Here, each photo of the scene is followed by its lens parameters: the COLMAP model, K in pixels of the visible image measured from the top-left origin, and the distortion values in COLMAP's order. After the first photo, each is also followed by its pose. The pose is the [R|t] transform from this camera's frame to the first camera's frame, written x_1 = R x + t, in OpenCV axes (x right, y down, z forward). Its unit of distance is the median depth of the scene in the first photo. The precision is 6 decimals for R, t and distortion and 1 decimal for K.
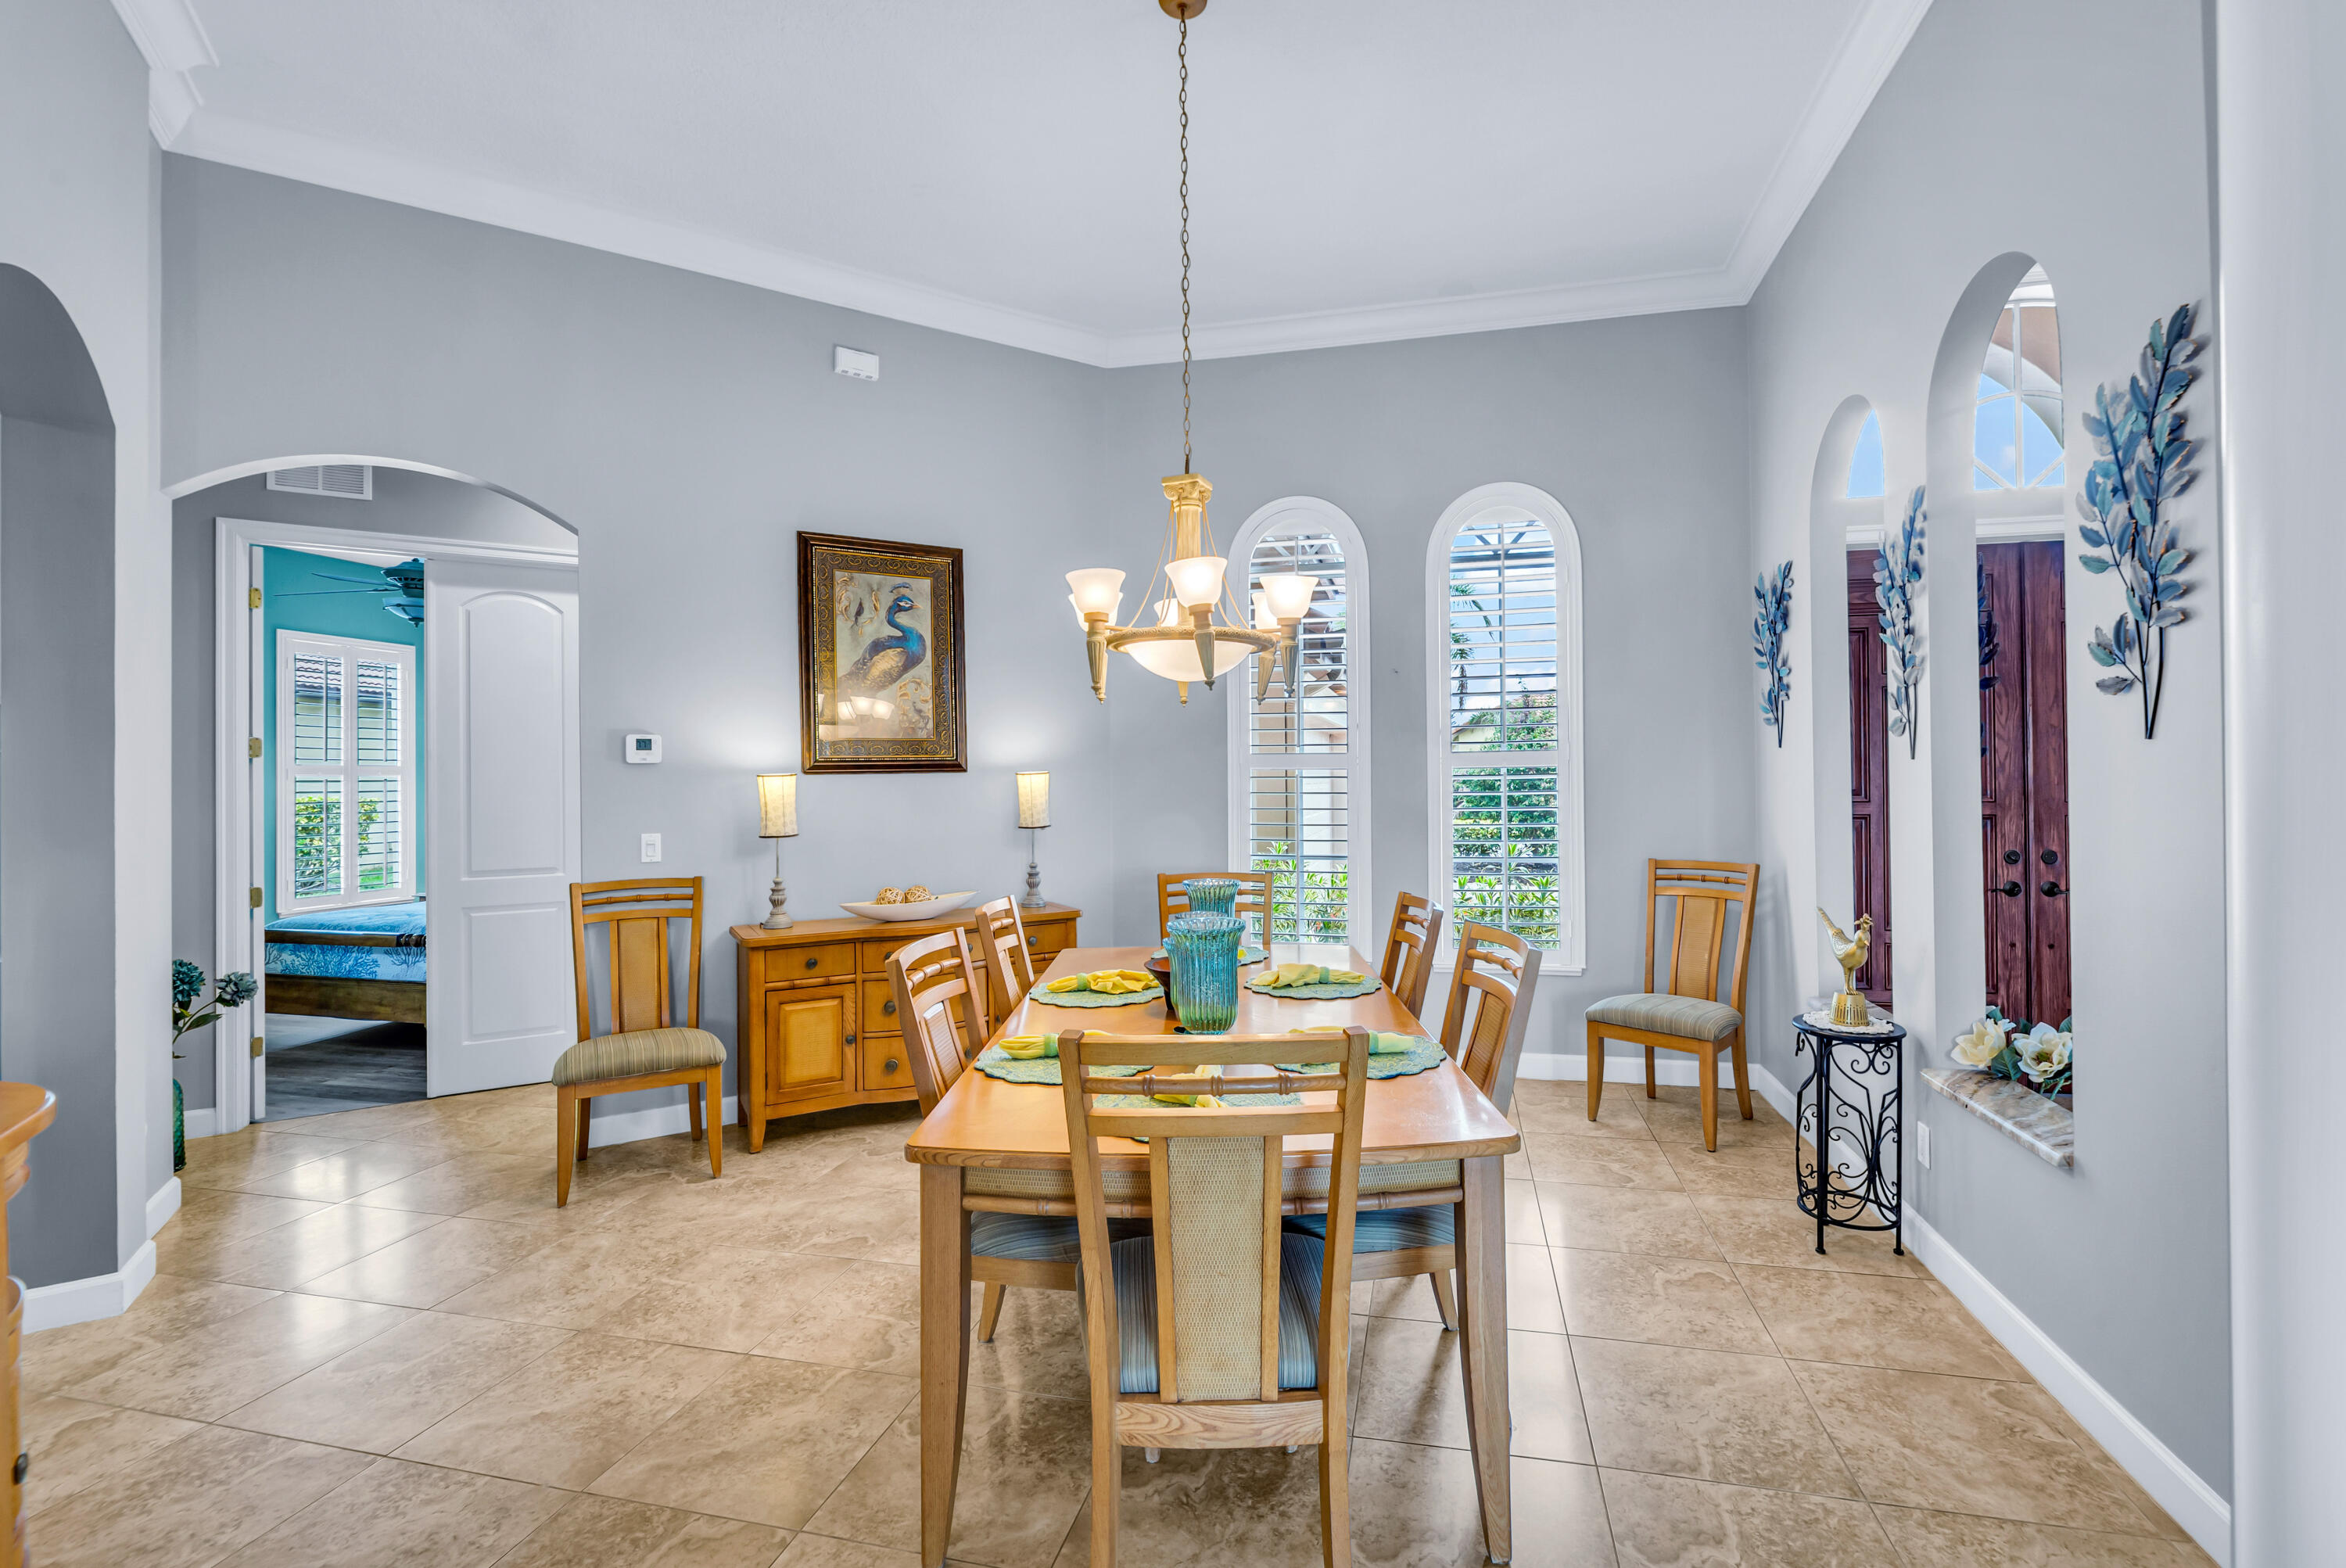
lens RADIAL K [[1013.8, 0, 1186.2], [0, 1013.8, 777.4], [0, 0, 1]] dist [-0.003586, -0.000157]
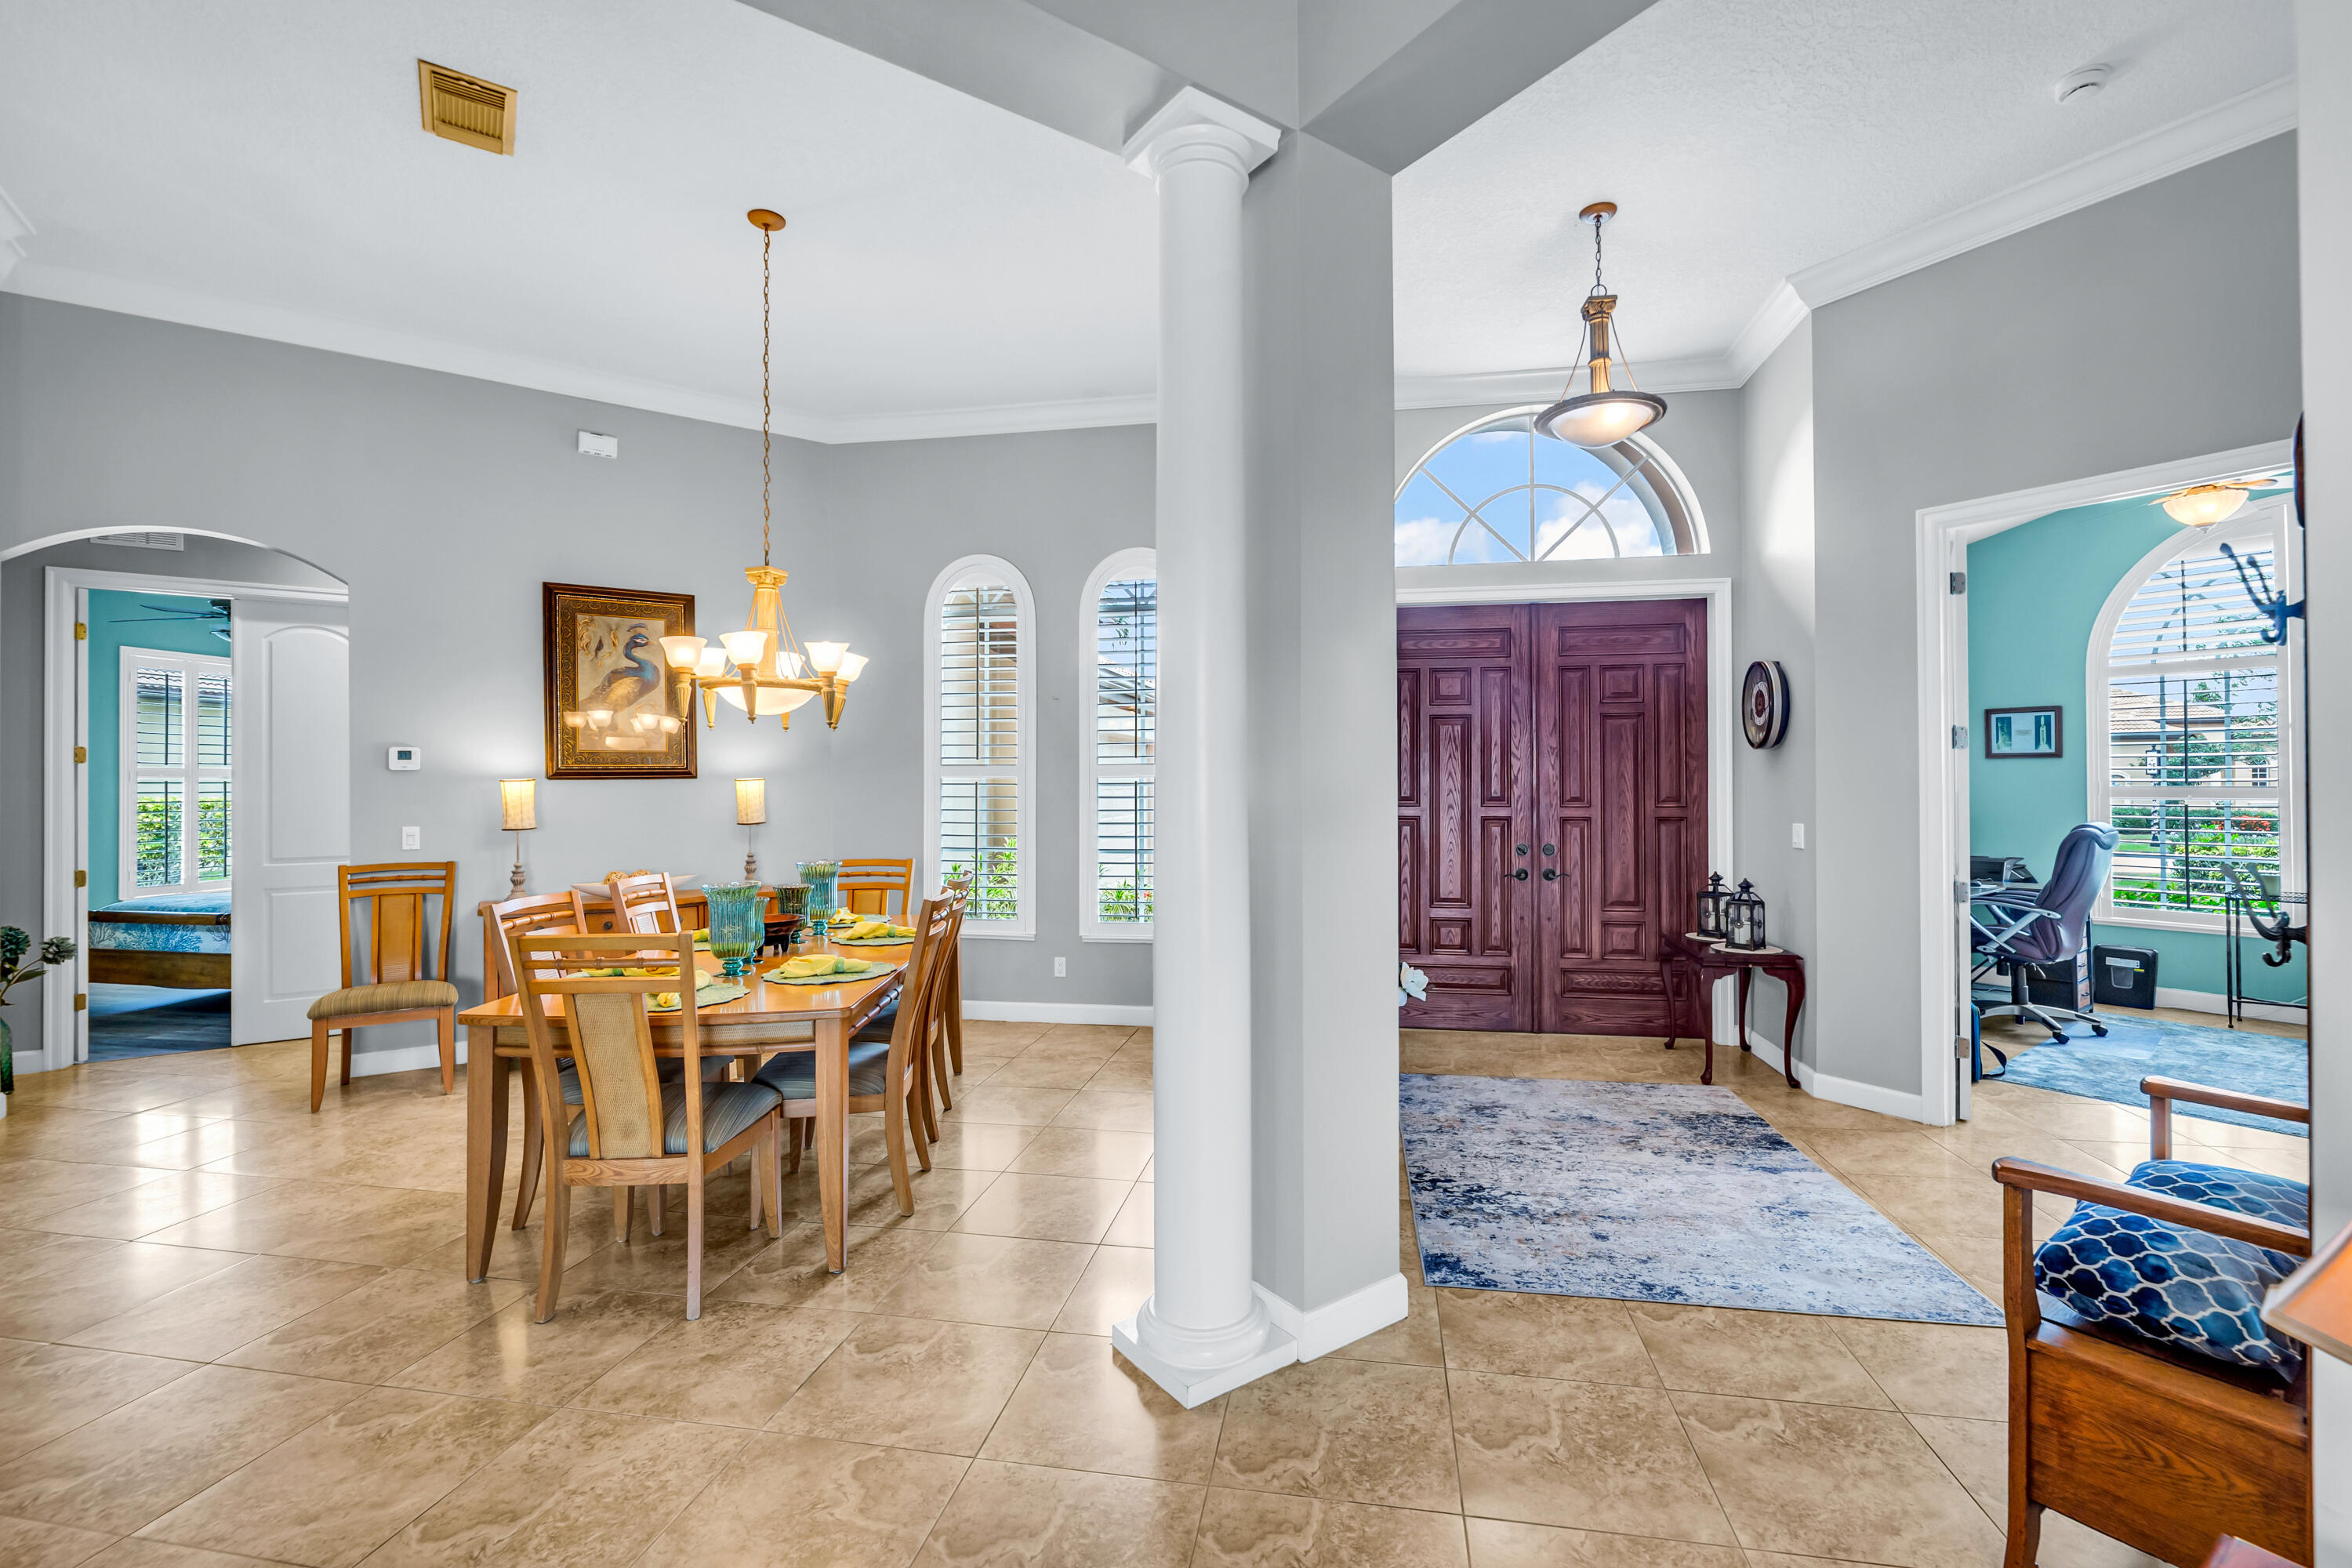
lens RADIAL K [[1026.7, 0, 1176.0], [0, 1026.7, 784.0], [0, 0, 1]] dist [-0.002392, -0.000002]
pose [[0.998986, 0.005446, 0.044700, 0.344451], [-0.005480, 0.999985, 0.000649, -0.002807], [-0.044696, -0.000894, 0.999000, -0.292559]]
